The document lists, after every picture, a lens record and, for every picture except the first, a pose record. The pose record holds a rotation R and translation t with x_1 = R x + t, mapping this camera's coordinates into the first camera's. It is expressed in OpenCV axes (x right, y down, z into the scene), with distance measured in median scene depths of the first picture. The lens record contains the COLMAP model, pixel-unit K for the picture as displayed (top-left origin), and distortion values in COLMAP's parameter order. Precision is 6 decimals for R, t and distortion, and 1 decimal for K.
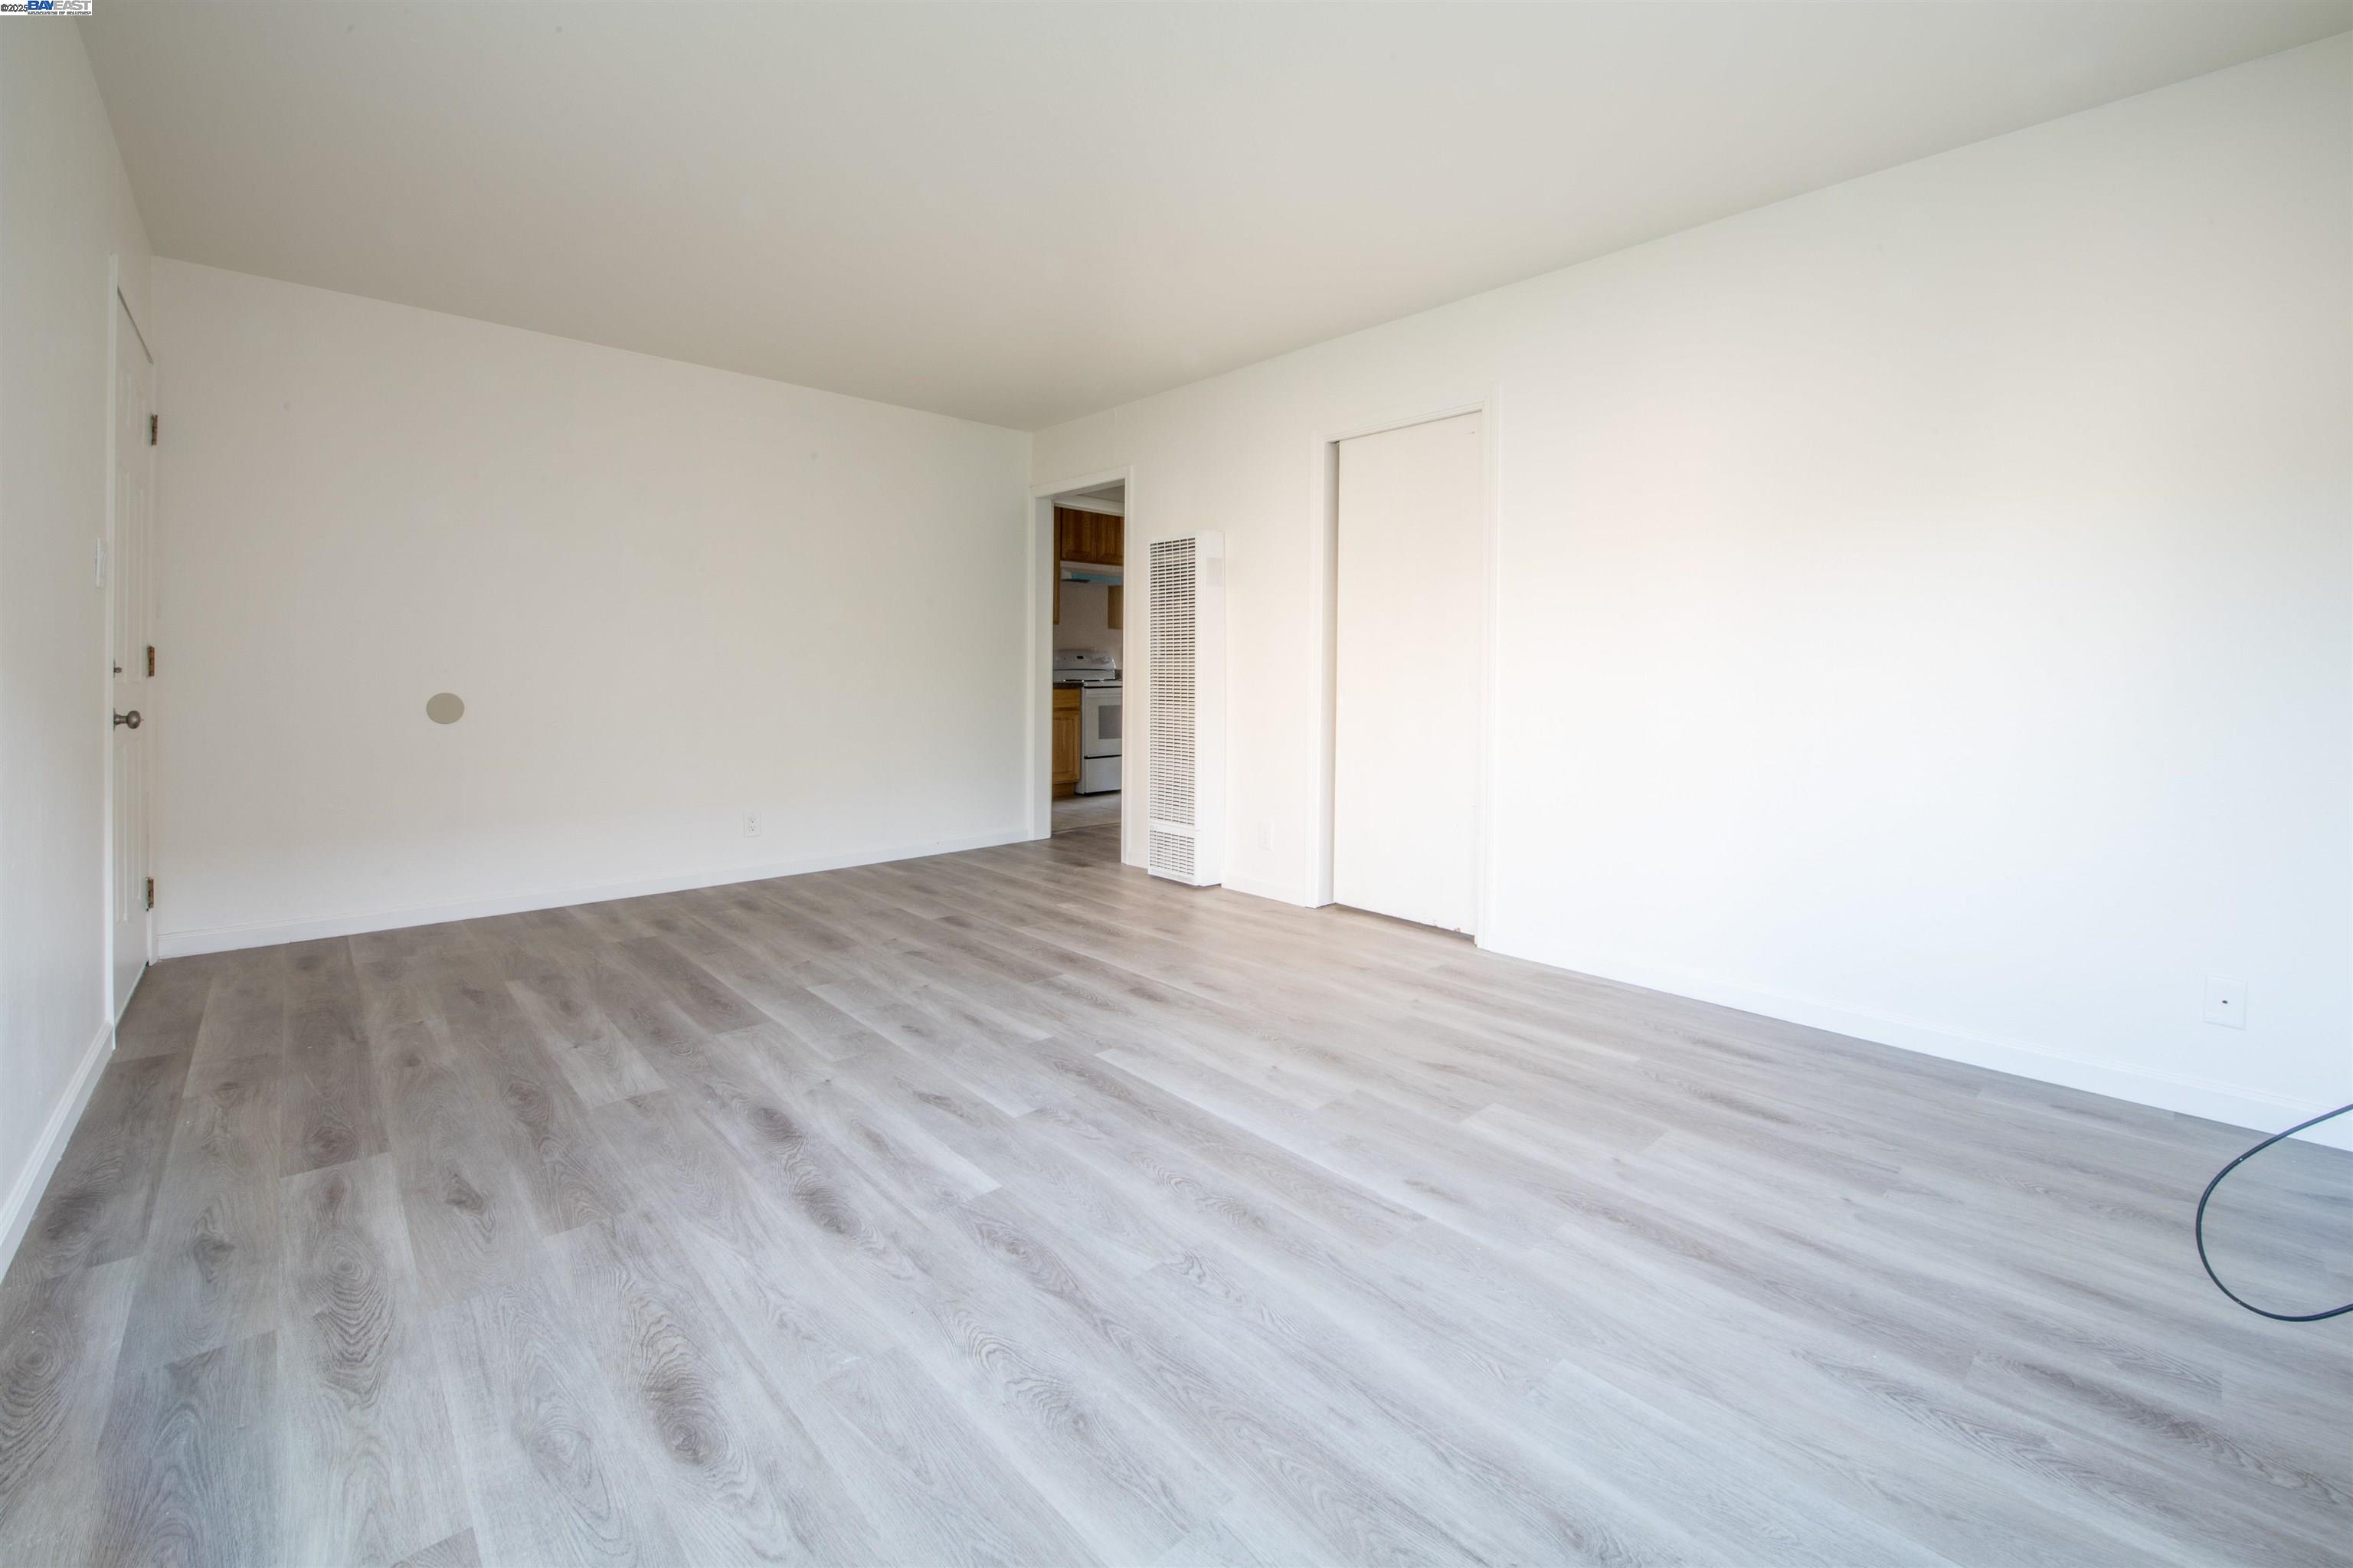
lens RADIAL K [[963.4, 0, 1178.3], [0, 963.4, 742.9], [0, 0, 1]] dist [-0.023569, -0.000064]
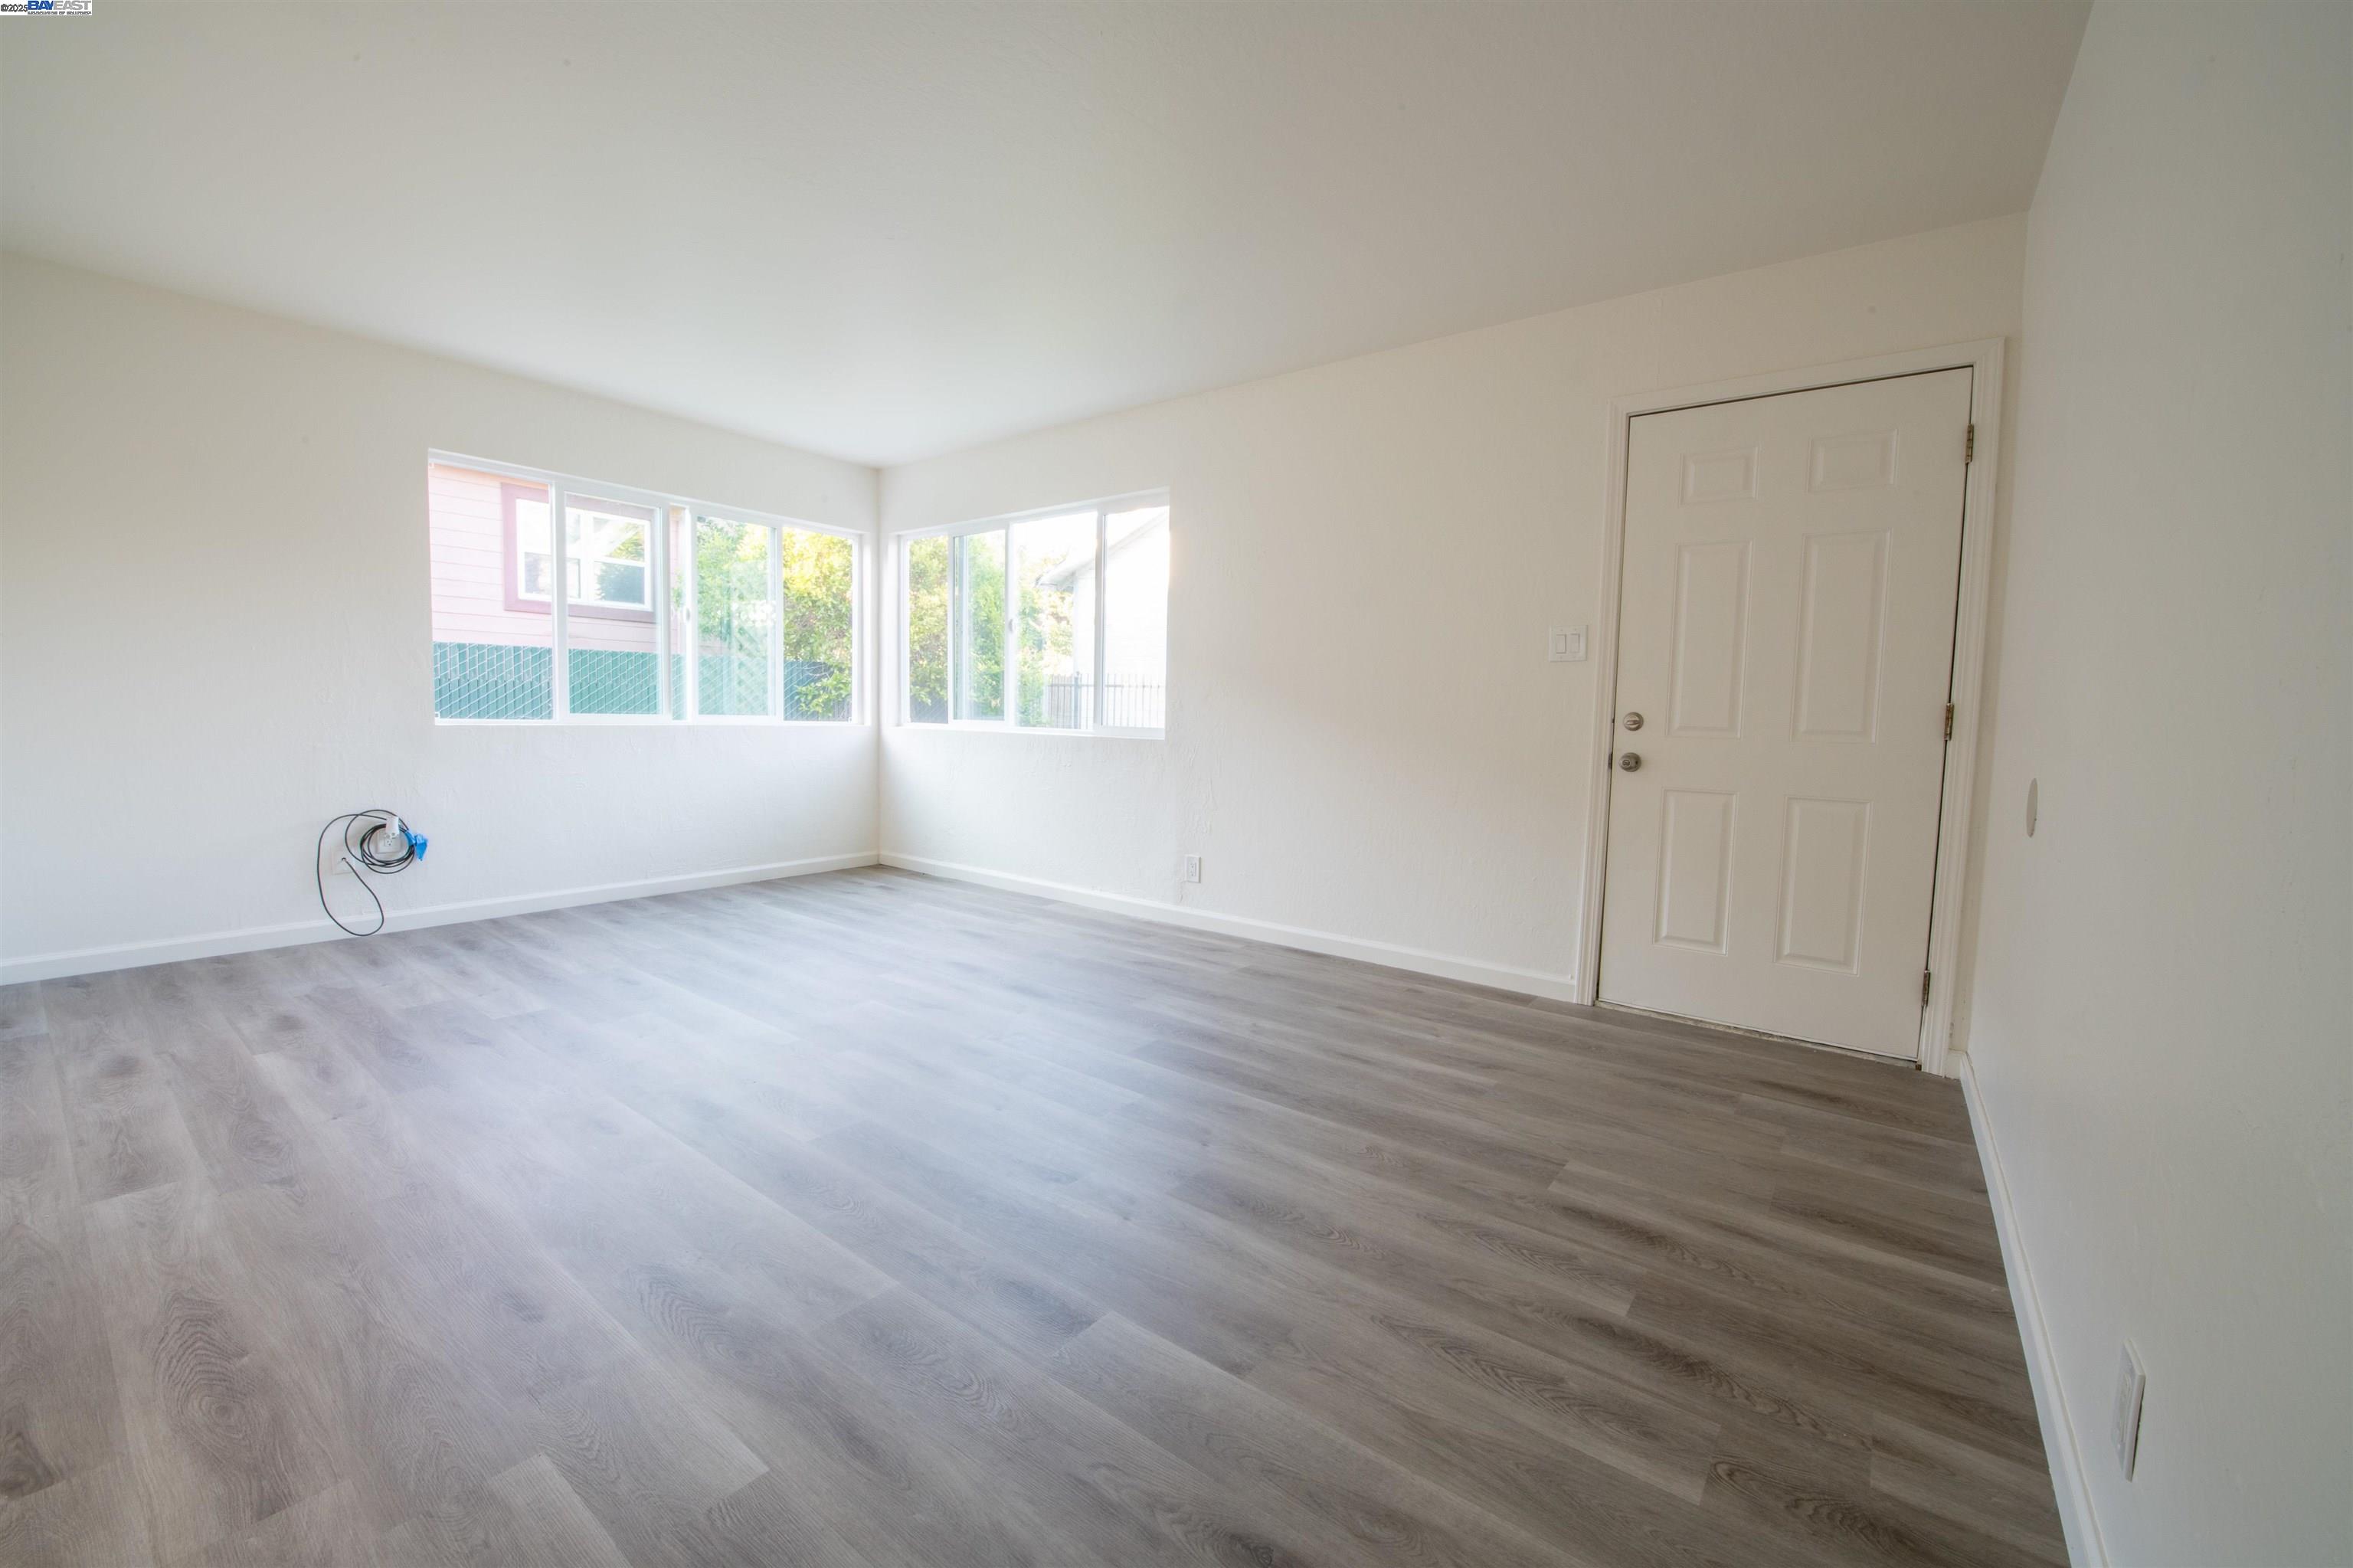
lens RADIAL K [[942.0, 0, 1178.2], [0, 942.0, 796.9], [0, 0, 1]] dist [-0.001645, -0.000097]
pose [[-0.983462, -0.015973, -0.180408, -0.350647], [-0.045017, 0.986401, 0.158070, -0.167560], [0.175430, 0.163577, -0.970807, 2.347681]]
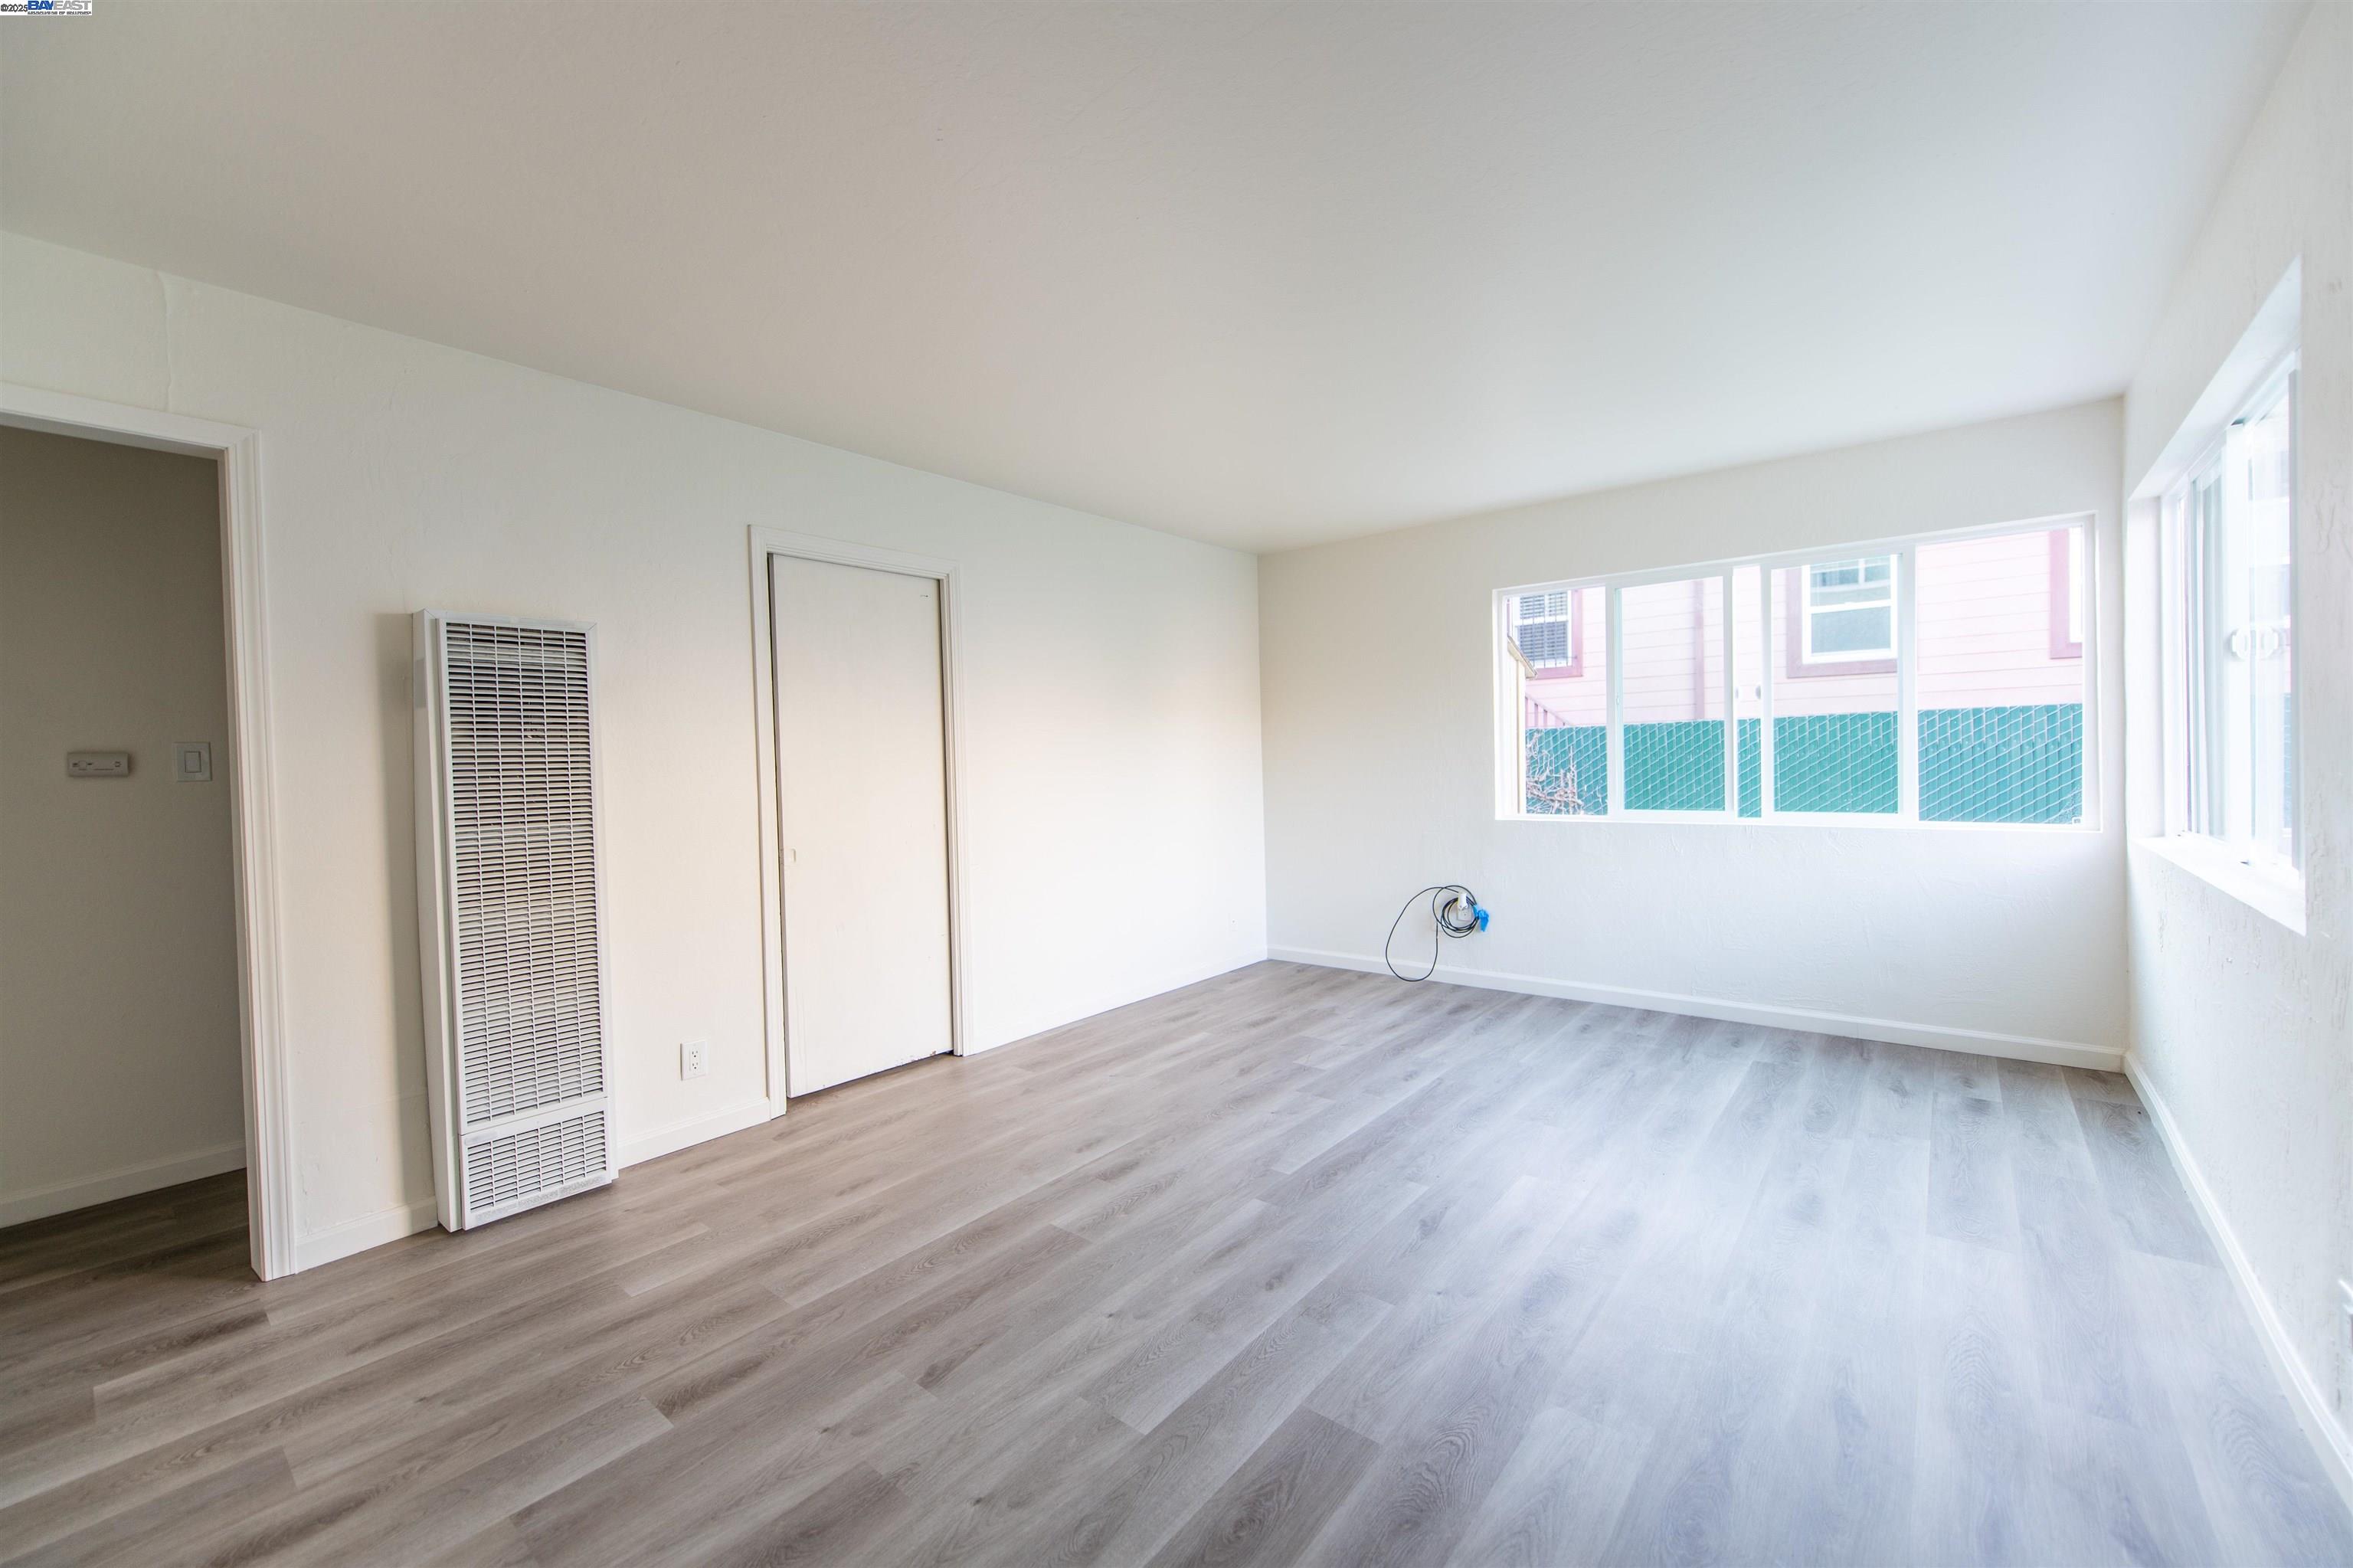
lens RADIAL K [[942.1, 0, 1176.5], [0, 942.1, 784.0], [0, 0, 1]] dist [0.020767, 0.000125]
pose [[-0.139964, -0.034938, 0.989540, -1.256594], [0.095084, 0.994284, 0.048554, -0.207902], [-0.985581, 0.100885, -0.135842, 1.367834]]
